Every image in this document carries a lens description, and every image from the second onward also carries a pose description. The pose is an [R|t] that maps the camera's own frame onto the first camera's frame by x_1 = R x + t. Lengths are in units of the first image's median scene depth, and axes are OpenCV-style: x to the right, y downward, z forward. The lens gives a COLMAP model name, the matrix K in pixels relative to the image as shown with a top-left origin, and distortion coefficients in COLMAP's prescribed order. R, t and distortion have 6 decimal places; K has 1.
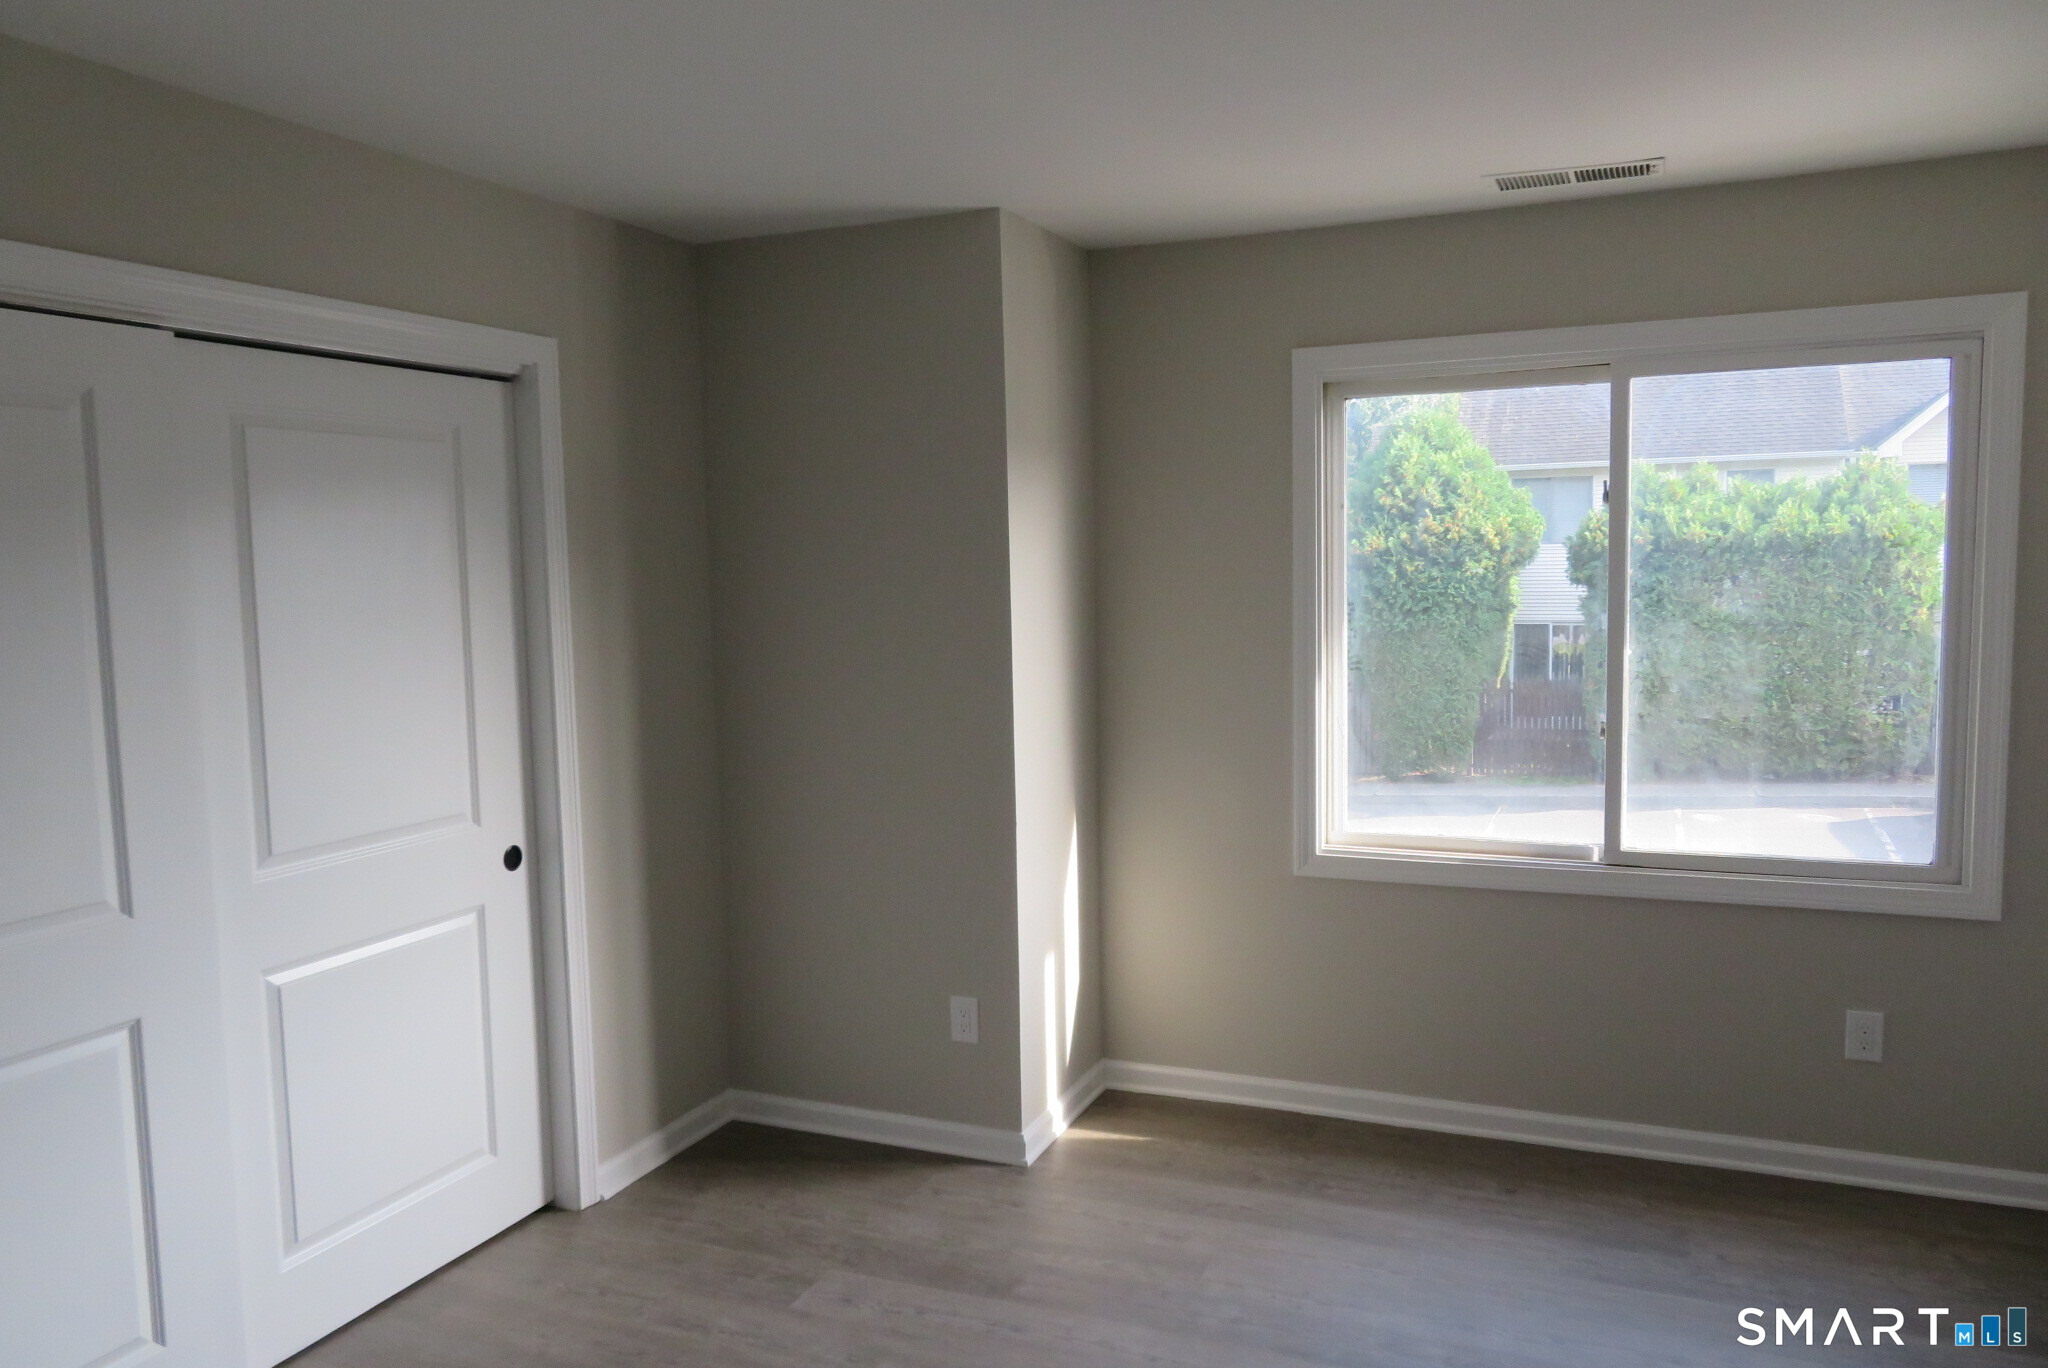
lens RADIAL K [[1466.6, 0, 1017.3], [0, 1466.6, 682.2], [0, 0, 1]] dist [-0.012211, 0.002983]
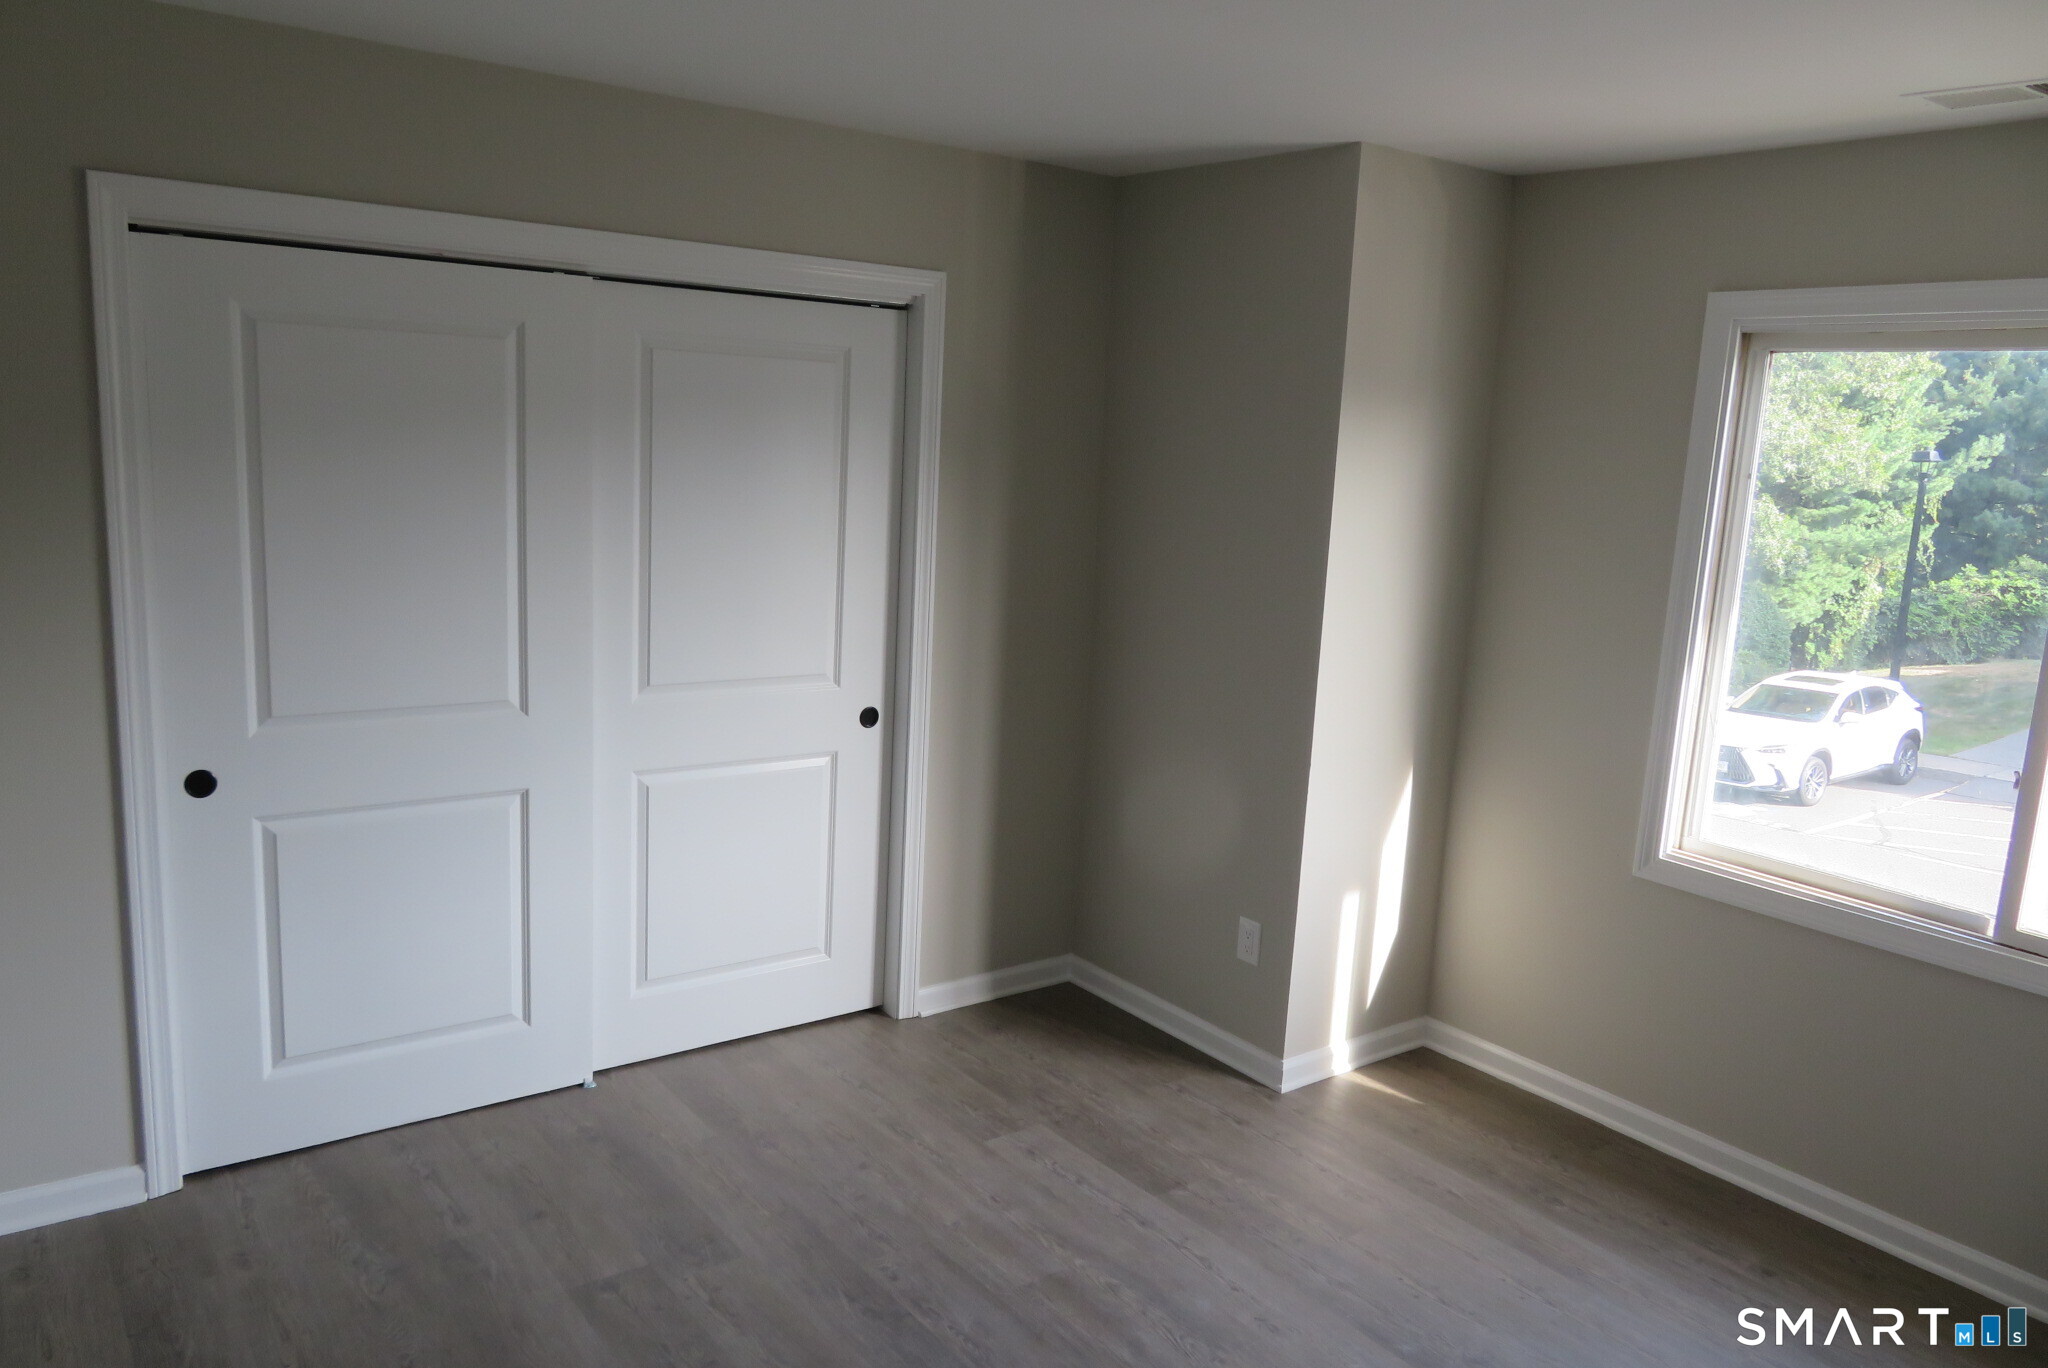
lens RADIAL K [[1471.4, 0, 1017.4], [0, 1471.4, 684.8], [0, 0, 1]] dist [0.002411, -0.004941]
pose [[0.867359, 0.153275, -0.473493, 0.297495], [-0.113304, 0.987225, 0.112021, -0.049343], [0.484614, -0.043514, 0.873645, 0.016475]]
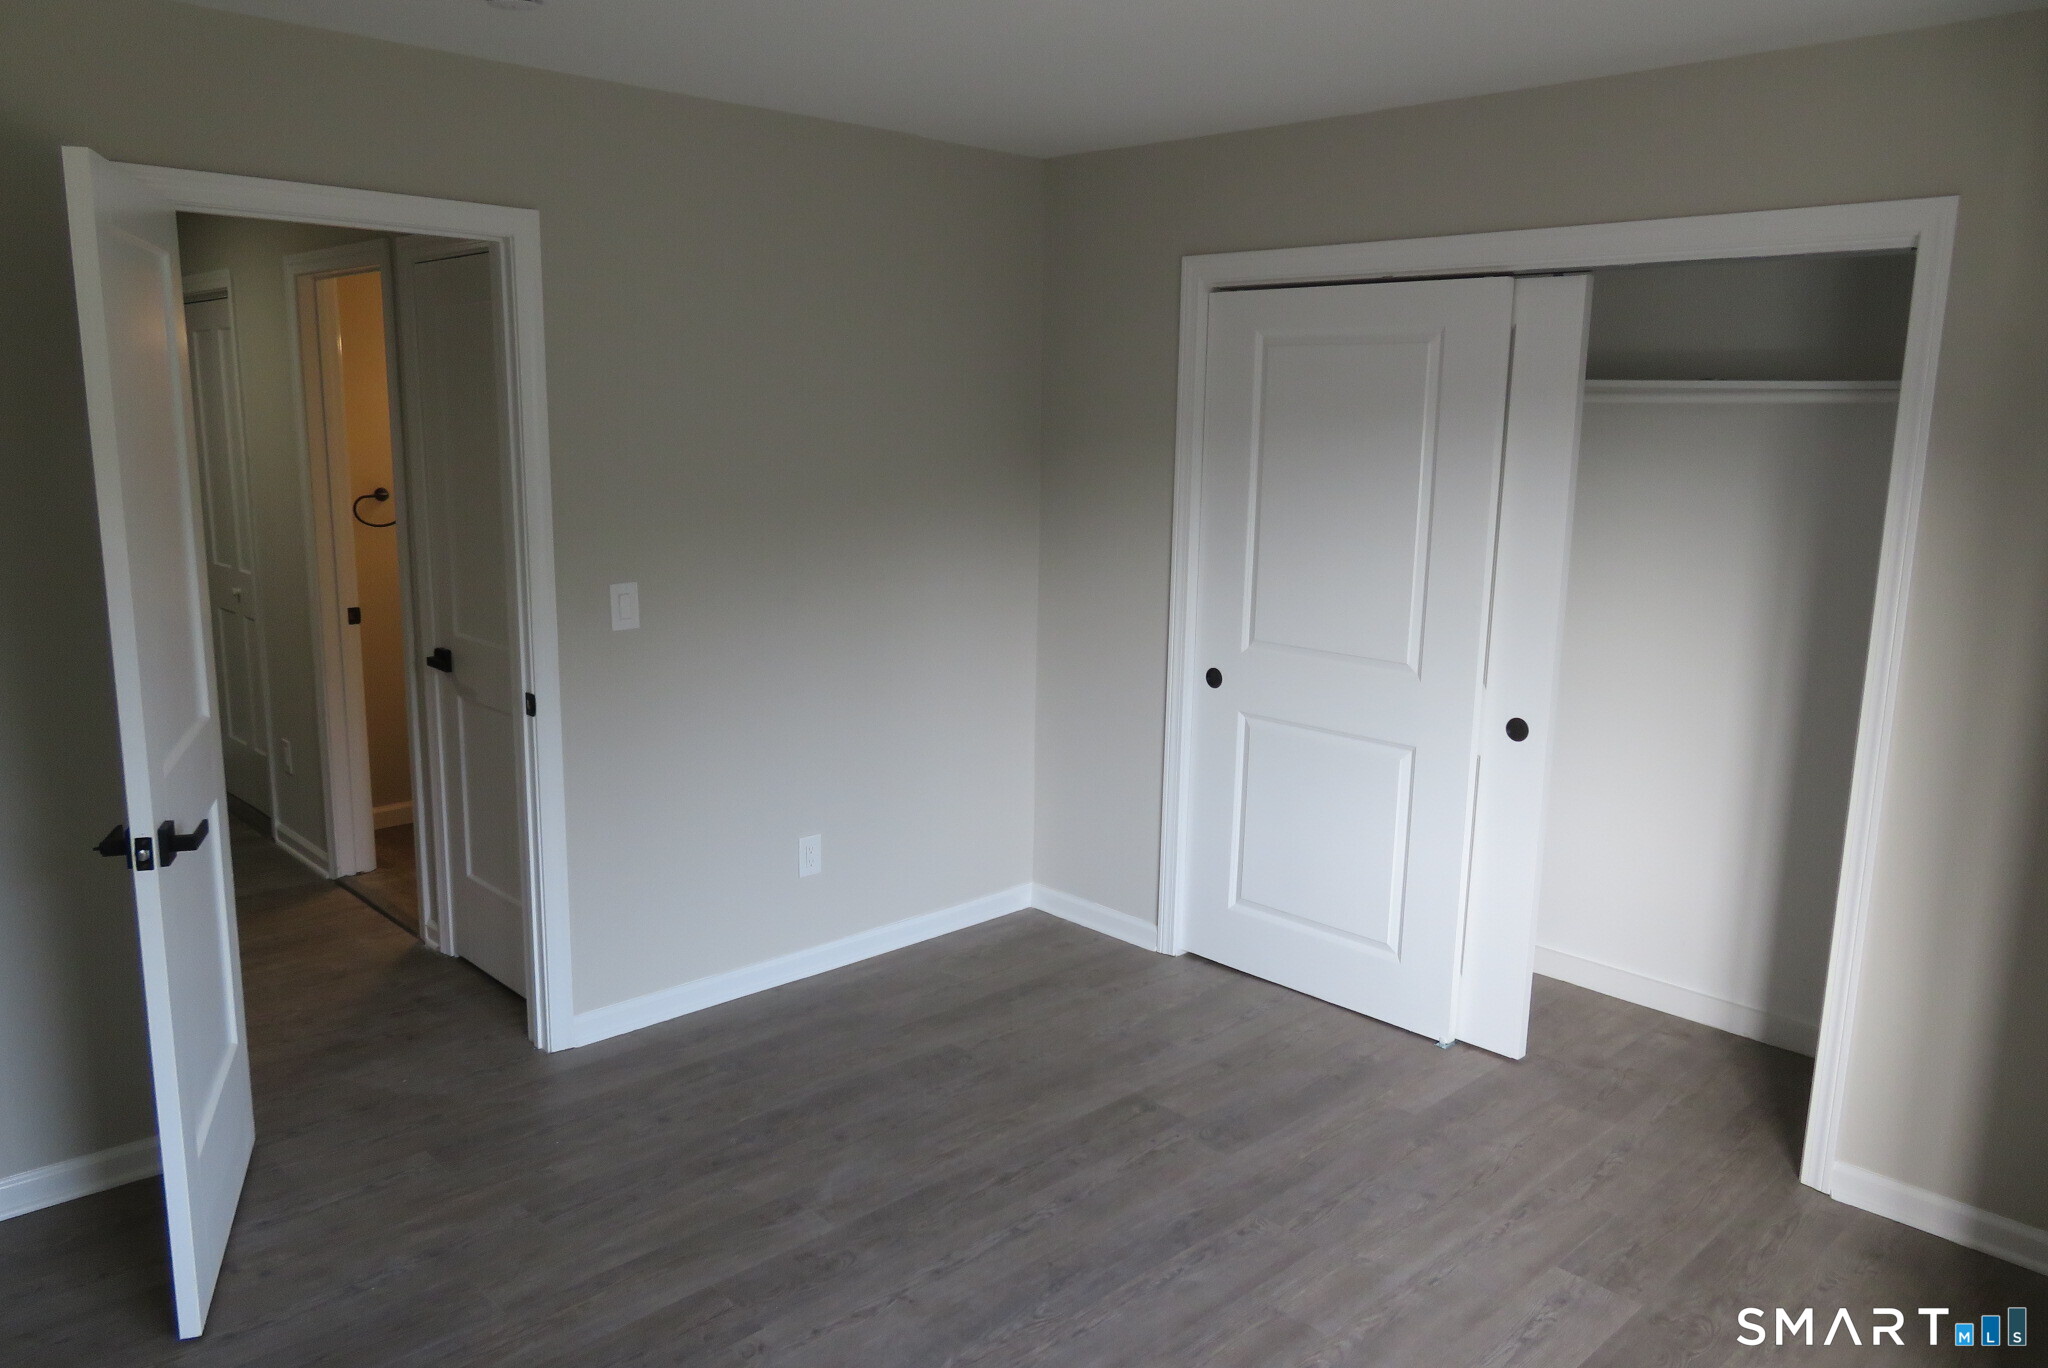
lens RADIAL K [[1471.4, 0, 1017.4], [0, 1471.4, 684.8], [0, 0, 1]] dist [0.002411, -0.004941]
pose [[-0.378401, 0.188040, -0.906341, 0.637912], [-0.092365, 0.966591, 0.239103, -0.109880], [0.921022, 0.174191, -0.348390, 0.785887]]
